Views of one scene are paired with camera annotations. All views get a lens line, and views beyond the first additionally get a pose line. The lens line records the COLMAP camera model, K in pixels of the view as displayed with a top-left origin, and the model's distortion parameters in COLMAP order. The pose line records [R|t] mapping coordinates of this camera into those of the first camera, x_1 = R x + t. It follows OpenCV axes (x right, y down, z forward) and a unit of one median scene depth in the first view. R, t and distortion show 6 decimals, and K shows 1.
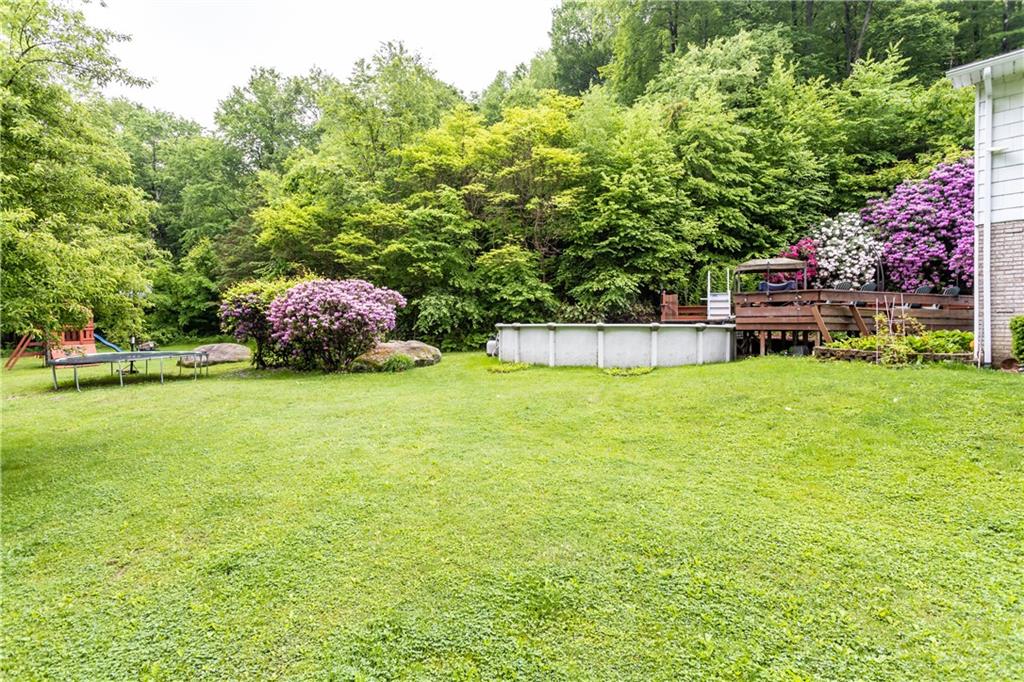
lens RADIAL K [[502.2, 0, 473.8], [0, 502.2, 329.3], [0, 0, 1]] dist [0.016043, -0.000299]
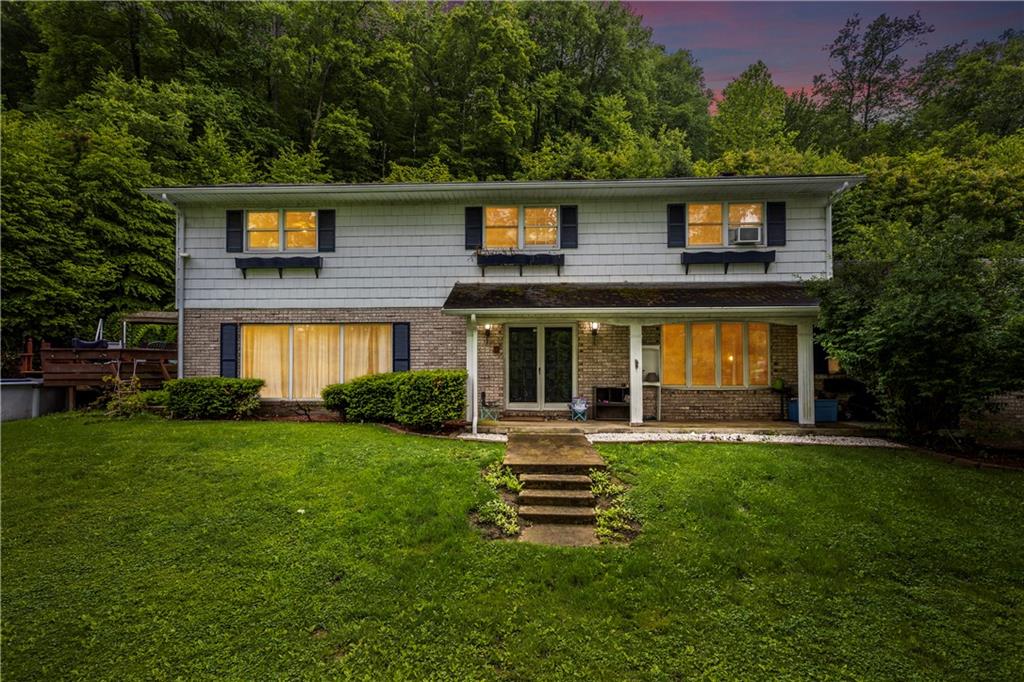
lens RADIAL K [[524.9, 0, 511.9], [0, 524.9, 362.8], [0, 0, 1]] dist [0.019483, 0.000309]
pose [[0.686372, -0.001815, 0.727248, 0.256452], [0.004288, 0.999990, -0.001552, -0.025689], [-0.727238, 0.004184, 0.686373, -0.259048]]
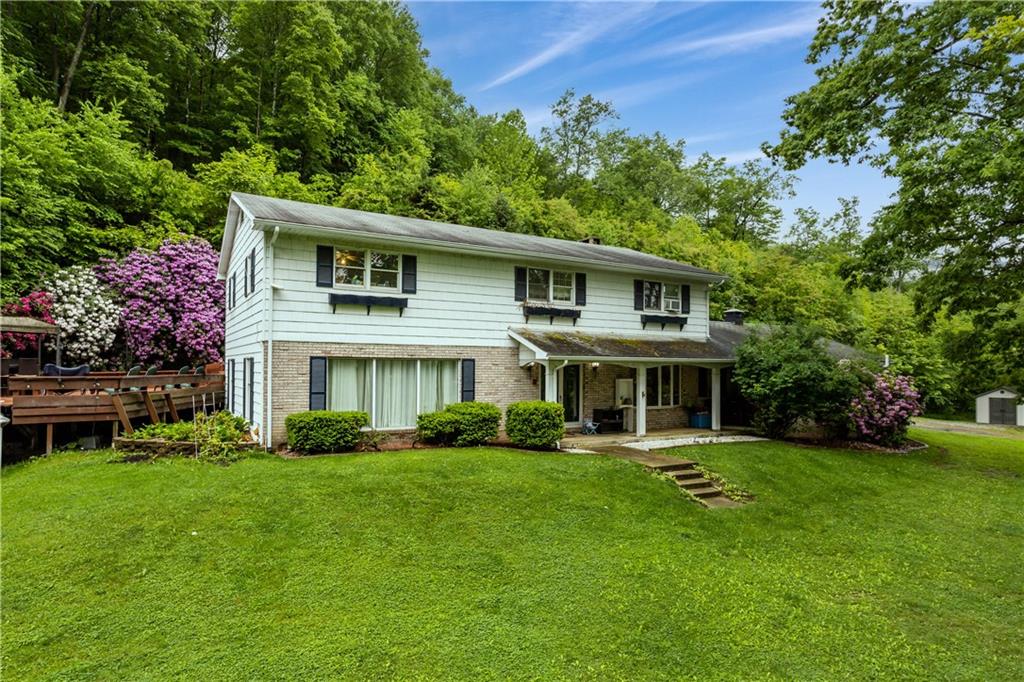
lens RADIAL K [[570.6, 0, 510.2], [0, 570.6, 363.3], [0, 0, 1]] dist [0.001746, 0.000443]
pose [[0.181720, 0.003753, 0.983343, -0.140514], [-0.010809, 0.999940, -0.001819, -0.067433], [-0.983291, -0.010299, 0.181750, 0.057192]]
